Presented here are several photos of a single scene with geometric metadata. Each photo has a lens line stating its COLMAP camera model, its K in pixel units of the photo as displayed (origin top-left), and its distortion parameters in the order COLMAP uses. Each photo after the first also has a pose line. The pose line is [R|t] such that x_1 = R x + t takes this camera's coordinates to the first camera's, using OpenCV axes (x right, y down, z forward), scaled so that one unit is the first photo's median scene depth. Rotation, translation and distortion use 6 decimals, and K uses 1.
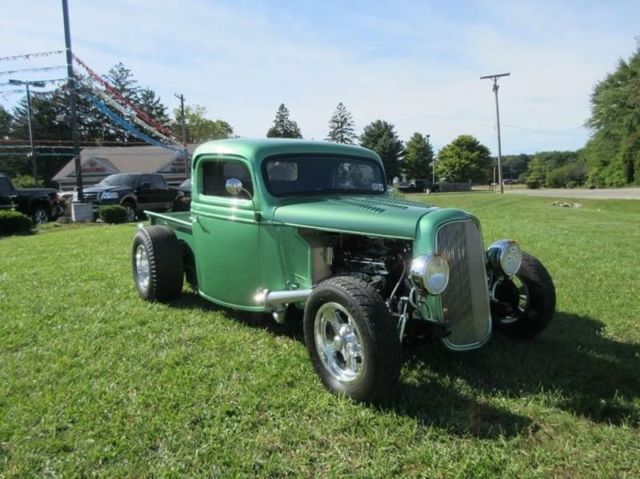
lens RADIAL K [[474.7, 0, 323.1], [0, 474.7, 236.1], [0, 0, 1]] dist [-0.006470, -0.002817]
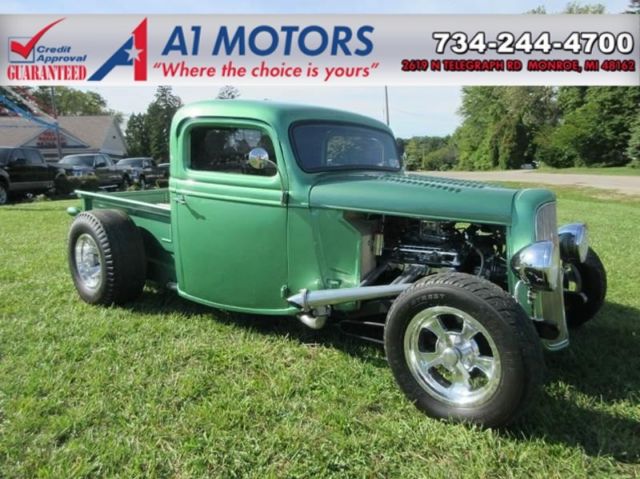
lens RADIAL K [[474.7, 0, 323.1], [0, 474.7, 236.1], [0, 0, 1]] dist [-0.006470, -0.002817]
pose [[0.971143, -0.021178, 0.237555, -0.201842], [0.011633, 0.999070, 0.041512, -0.006817], [-0.238213, -0.037551, 0.970487, 0.160442]]
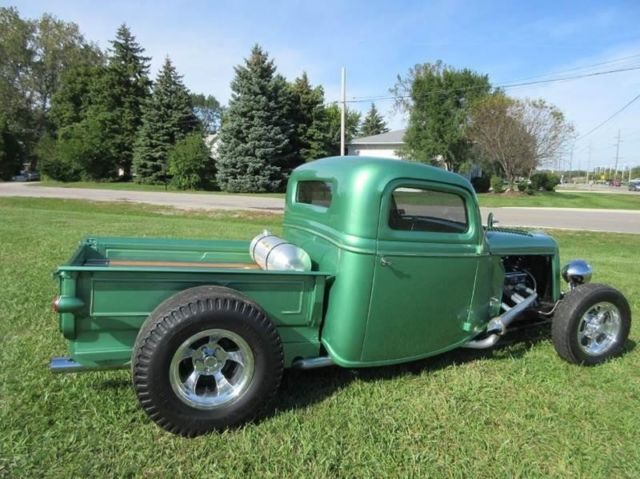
lens RADIAL K [[474.7, 0, 323.1], [0, 474.7, 236.1], [0, 0, 1]] dist [-0.006470, -0.002817]
pose [[0.292490, -0.080531, 0.952872, -0.892076], [0.066955, 0.995727, 0.063600, -0.116950], [-0.953922, 0.045197, 0.296632, 0.771750]]
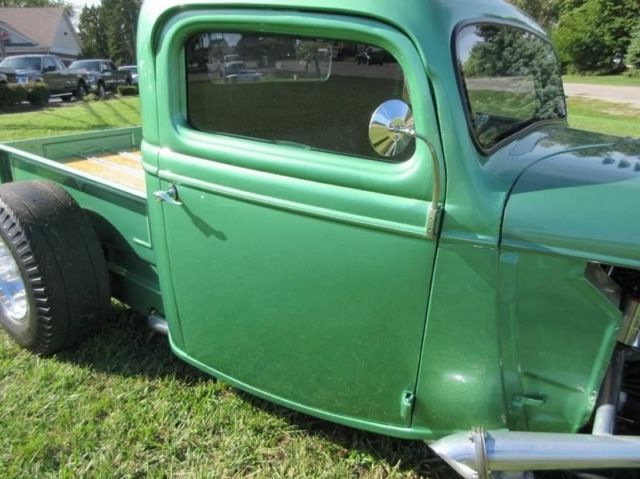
lens RADIAL K [[474.7, 0, 323.1], [0, 474.7, 236.1], [0, 0, 1]] dist [-0.006470, -0.002817]
pose [[0.956432, -0.073451, 0.282563, -0.231548], [0.005896, 0.972498, 0.232836, -0.080795], [-0.291894, -0.221026, 0.930562, 0.542139]]
